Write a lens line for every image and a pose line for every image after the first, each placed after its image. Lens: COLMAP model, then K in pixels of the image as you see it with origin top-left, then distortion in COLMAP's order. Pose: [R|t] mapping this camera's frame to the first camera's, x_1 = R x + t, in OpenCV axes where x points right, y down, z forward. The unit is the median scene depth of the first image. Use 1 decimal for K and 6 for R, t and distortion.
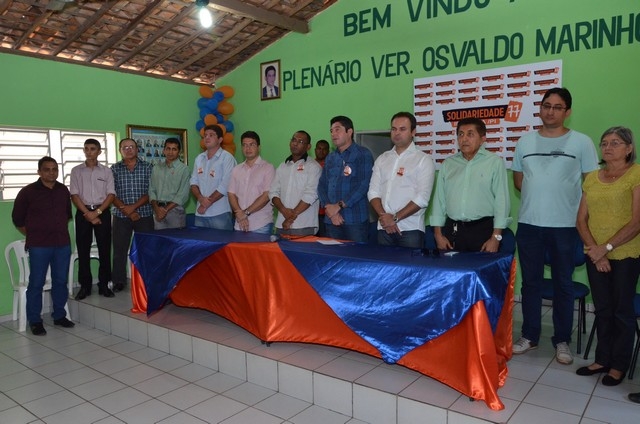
lens RADIAL K [[499.9, 0, 330.2], [0, 499.9, 210.9], [0, 0, 1]] dist [-0.023978, 0.019932]
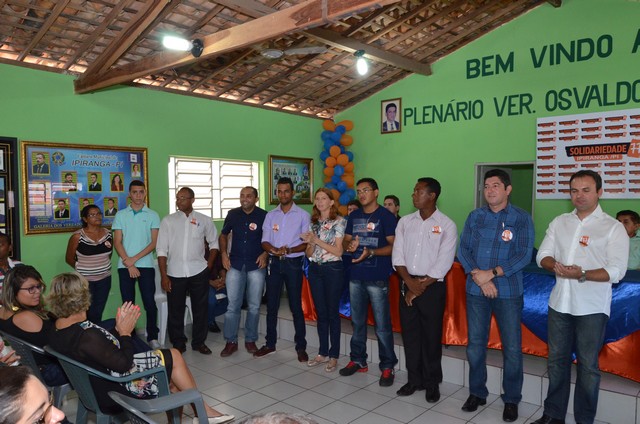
lens RADIAL K [[499.9, 0, 334.5], [0, 499.9, 214.8], [0, 0, 1]] dist [-0.023978, 0.019932]
pose [[0.998385, 0.012771, -0.055363, -0.228992], [-0.014754, 0.999259, -0.035560, 0.001323], [0.054868, 0.036319, 0.997833, -0.144188]]
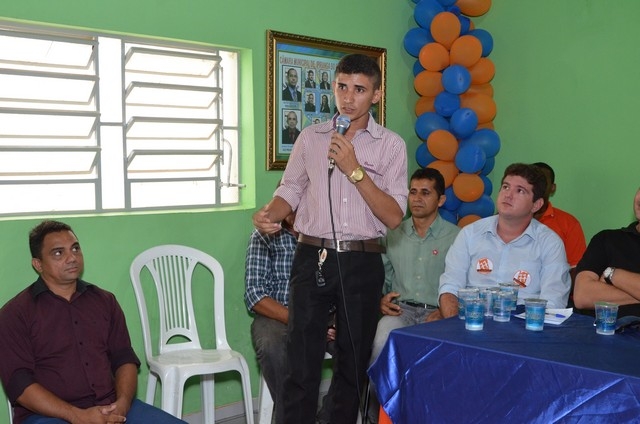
lens RADIAL K [[781.4, 0, 319.7], [0, 781.4, 211.1], [0, 0, 1]] dist [-0.002903, 0.000000]
pose [[0.990463, 0.026544, -0.135197, -0.325800], [-0.026990, 0.999635, -0.001471, -0.031903], [0.135109, 0.005106, 0.990818, 0.443157]]
